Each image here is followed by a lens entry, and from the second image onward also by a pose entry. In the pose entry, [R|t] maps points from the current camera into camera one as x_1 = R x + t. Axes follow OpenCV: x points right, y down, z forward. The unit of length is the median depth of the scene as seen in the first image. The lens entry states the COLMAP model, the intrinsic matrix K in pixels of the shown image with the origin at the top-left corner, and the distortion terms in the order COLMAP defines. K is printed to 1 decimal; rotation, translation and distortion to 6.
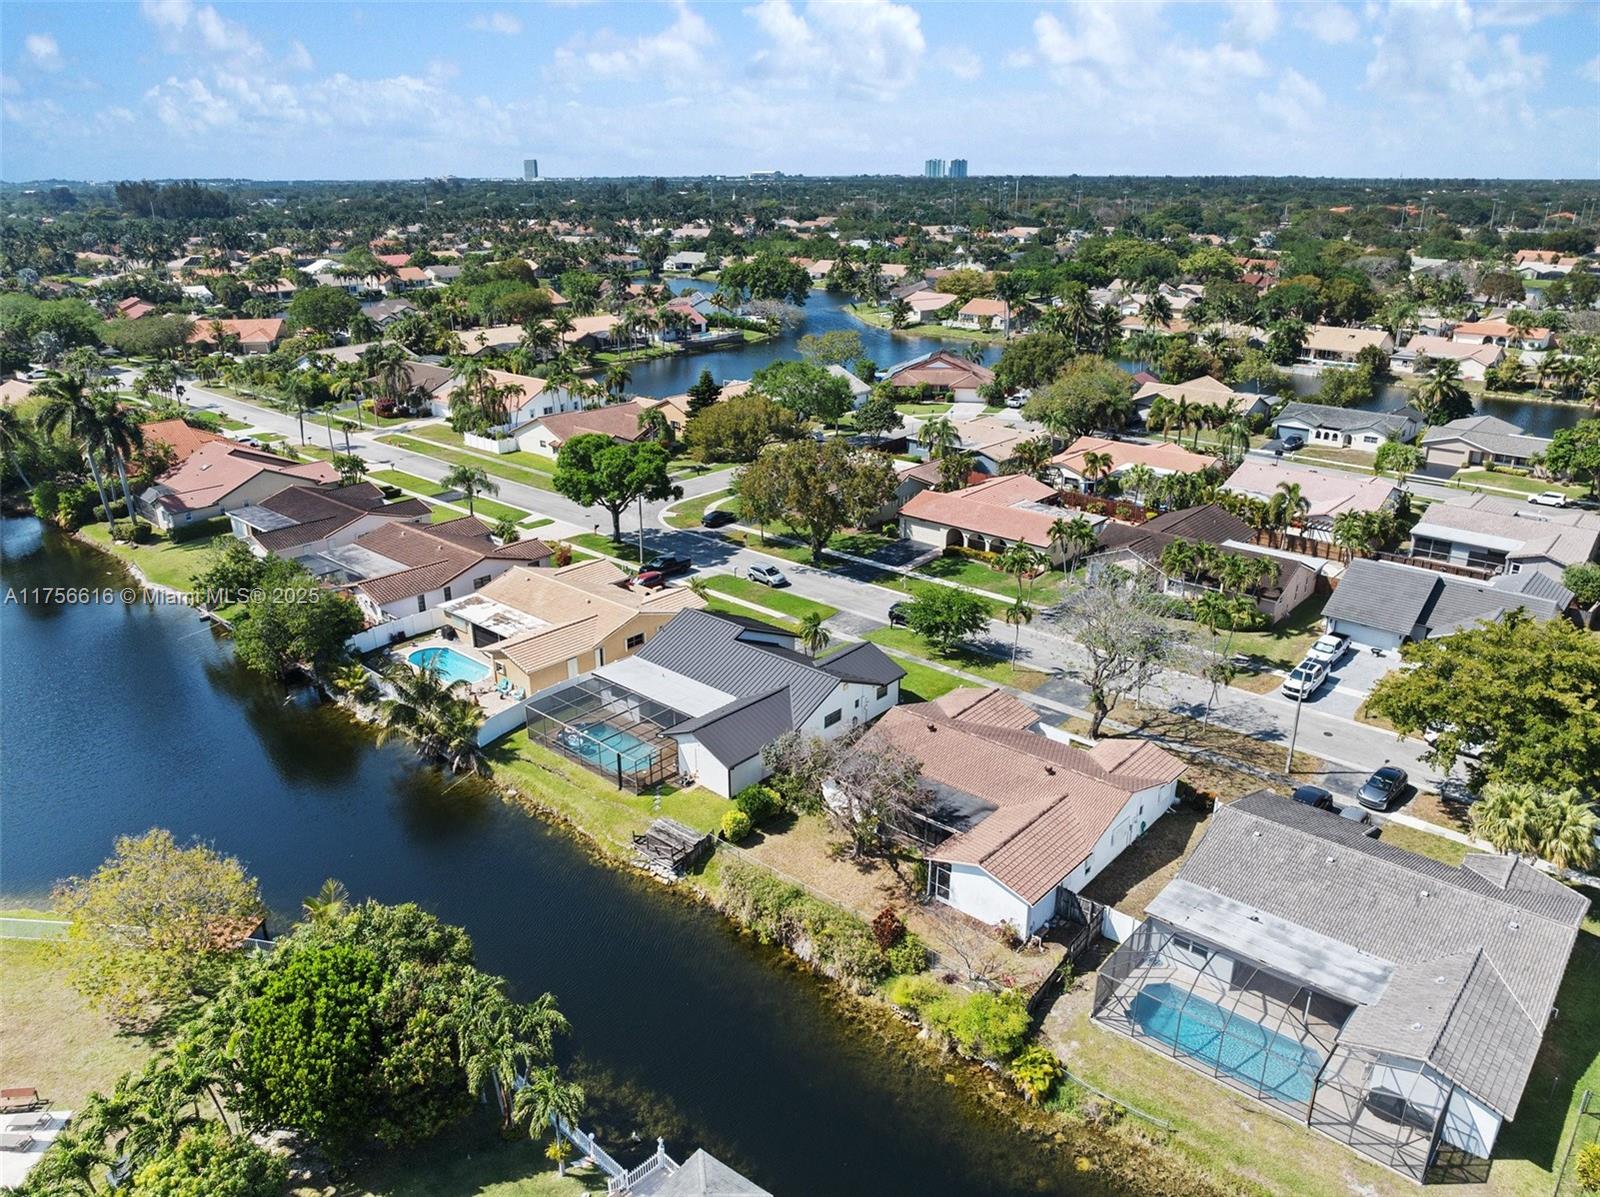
lens RADIAL K [[1133.7, 0, 800.0], [0, 1133.7, 598.5], [0, 0, 1]] dist [-0.038184, 0.000065]
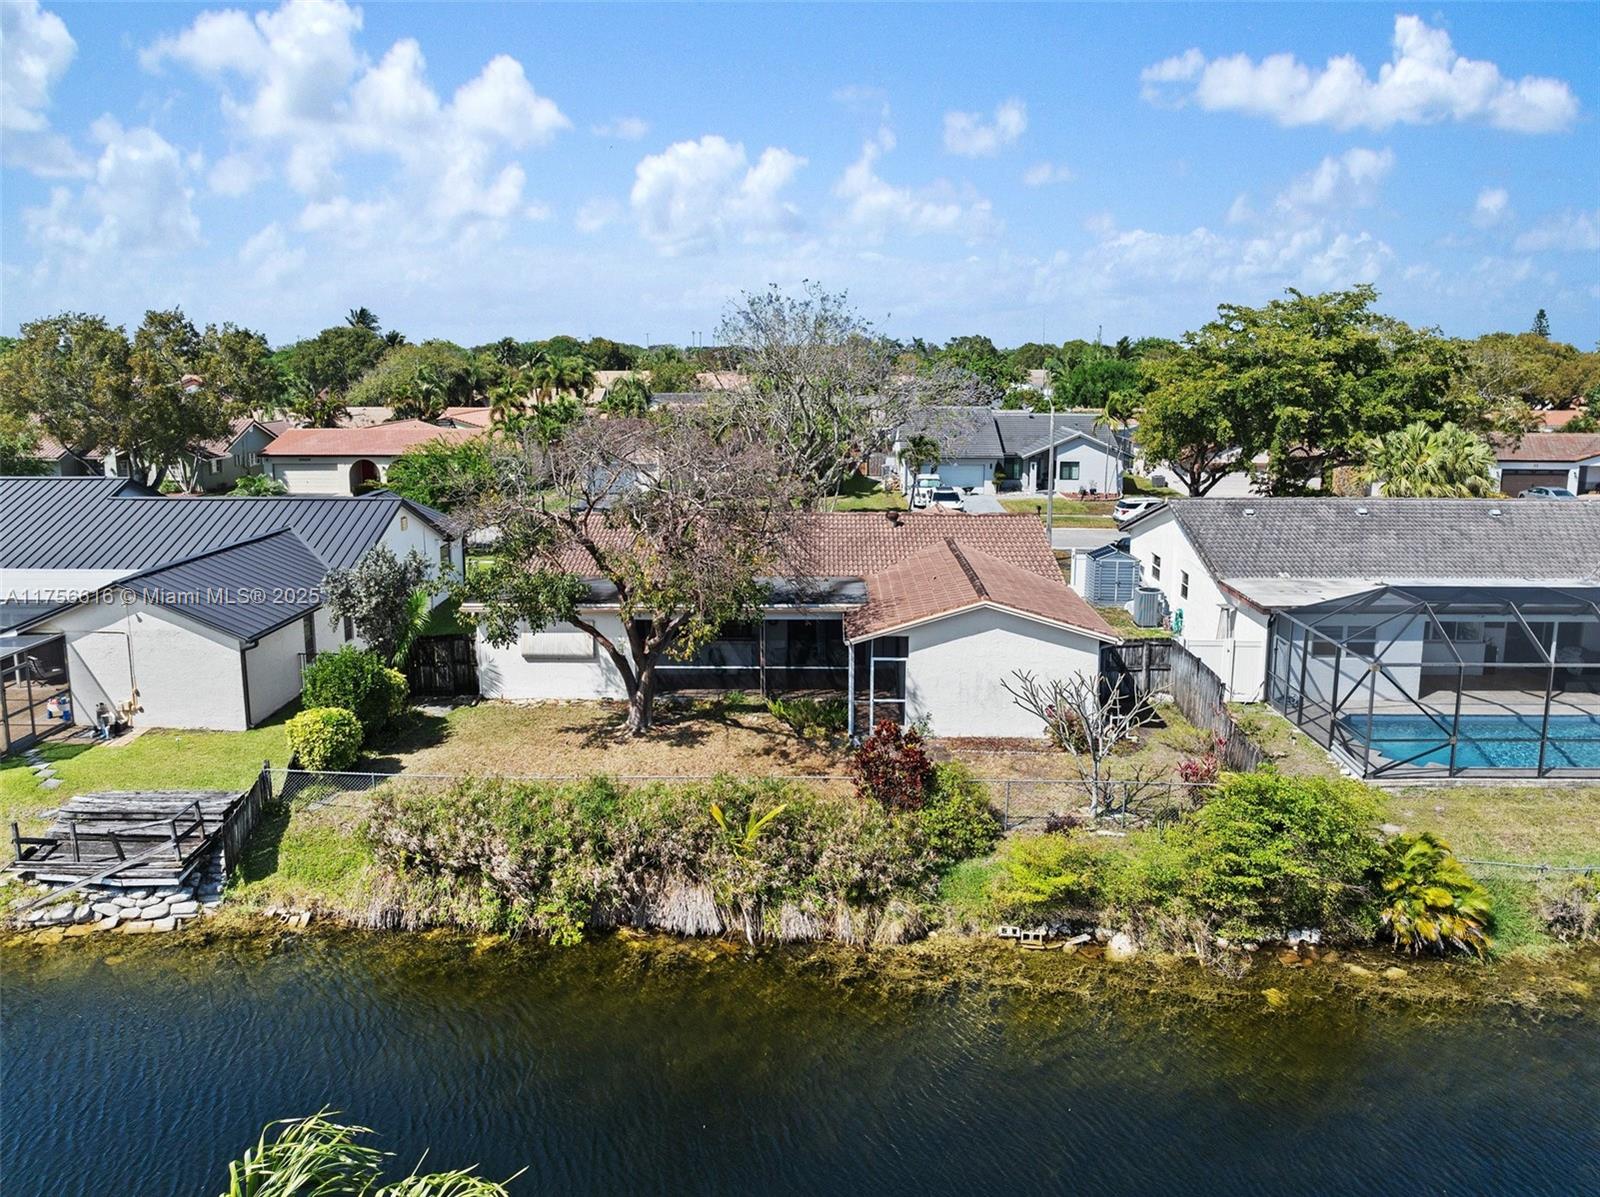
lens RADIAL K [[1133.7, 0, 800.0], [0, 1133.7, 598.5], [0, 0, 1]] dist [-0.038184, 0.000065]
pose [[0.763248, -0.119296, 0.634997, -0.173687], [0.216711, 0.973142, -0.077658, 0.220289], [-0.608678, 0.196883, 0.768602, 0.597432]]
